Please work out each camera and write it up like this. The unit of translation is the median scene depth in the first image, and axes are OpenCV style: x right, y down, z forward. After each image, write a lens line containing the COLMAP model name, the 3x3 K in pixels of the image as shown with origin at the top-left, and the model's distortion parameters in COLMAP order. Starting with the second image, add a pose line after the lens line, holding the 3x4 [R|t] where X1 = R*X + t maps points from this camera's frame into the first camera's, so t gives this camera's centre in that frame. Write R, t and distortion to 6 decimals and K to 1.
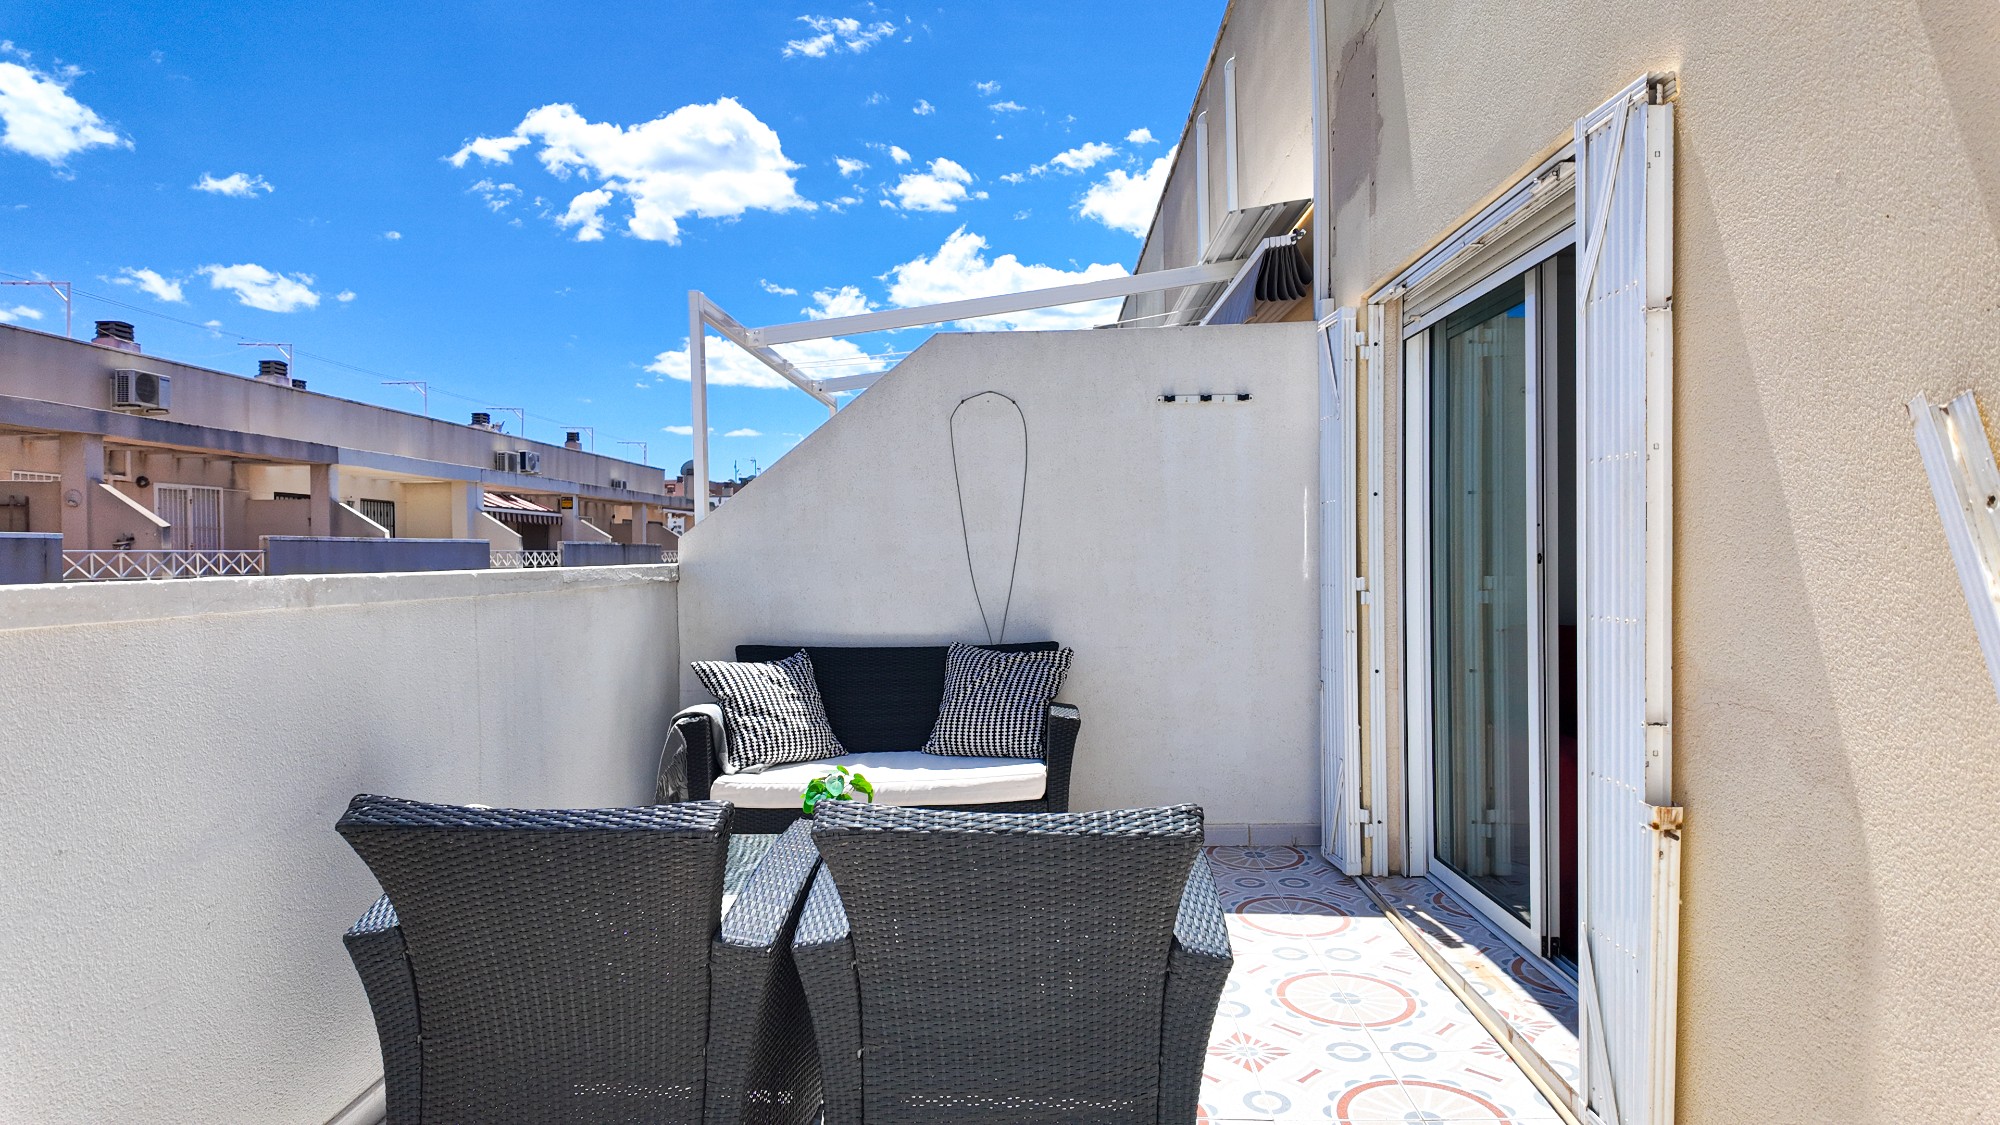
lens RADIAL K [[1176.2, 0, 1038.7], [0, 1176.2, 538.4], [0, 0, 1]] dist [0.049125, -0.042562]
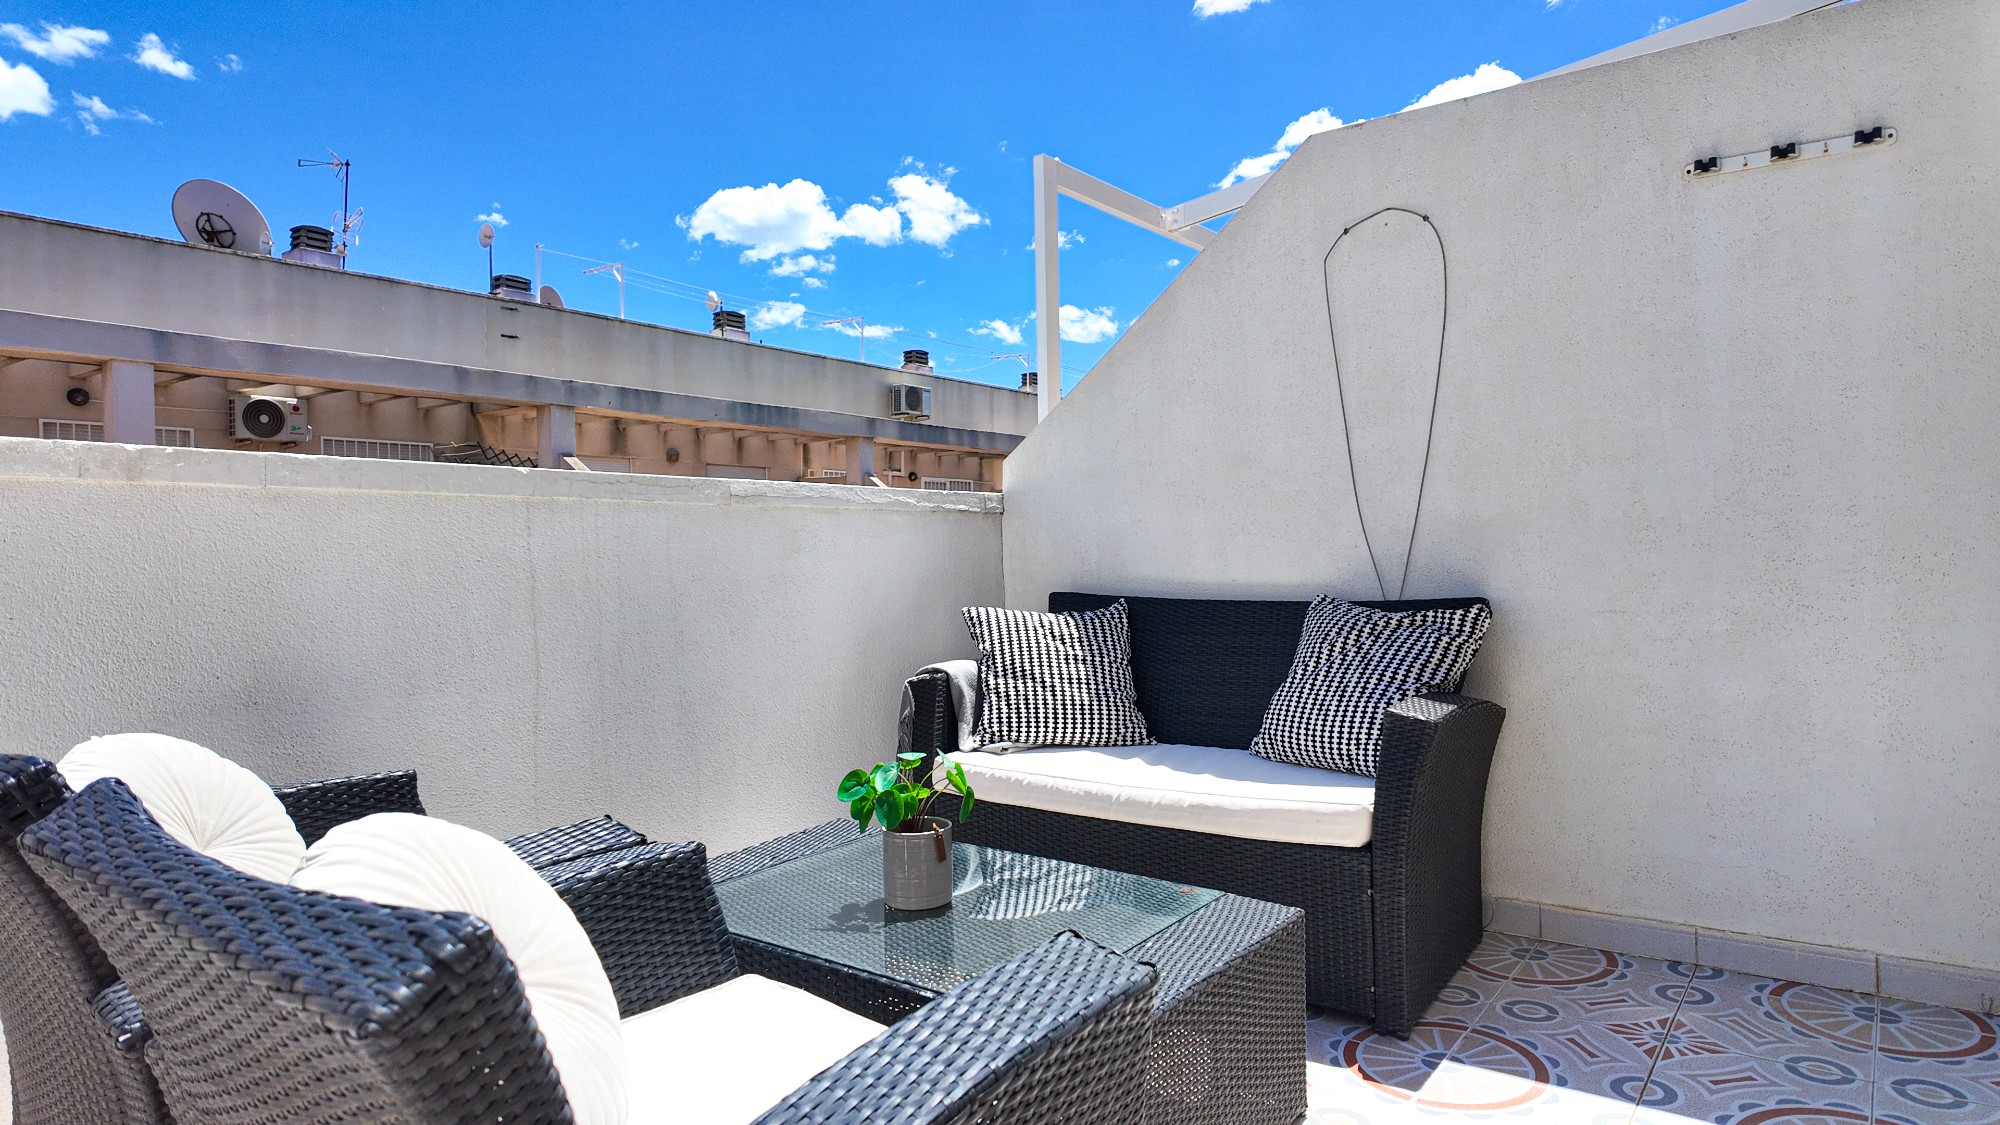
lens RADIAL K [[1176.2, 0, 1006.4], [0, 1176.2, 560.3], [0, 0, 1]] dist [0.049125, -0.042562]
pose [[0.803358, 0.003843, -0.595484, 0.181556], [0.012147, 0.999665, 0.022839, 0.050395], [0.595373, -0.025581, 0.803042, 0.348078]]
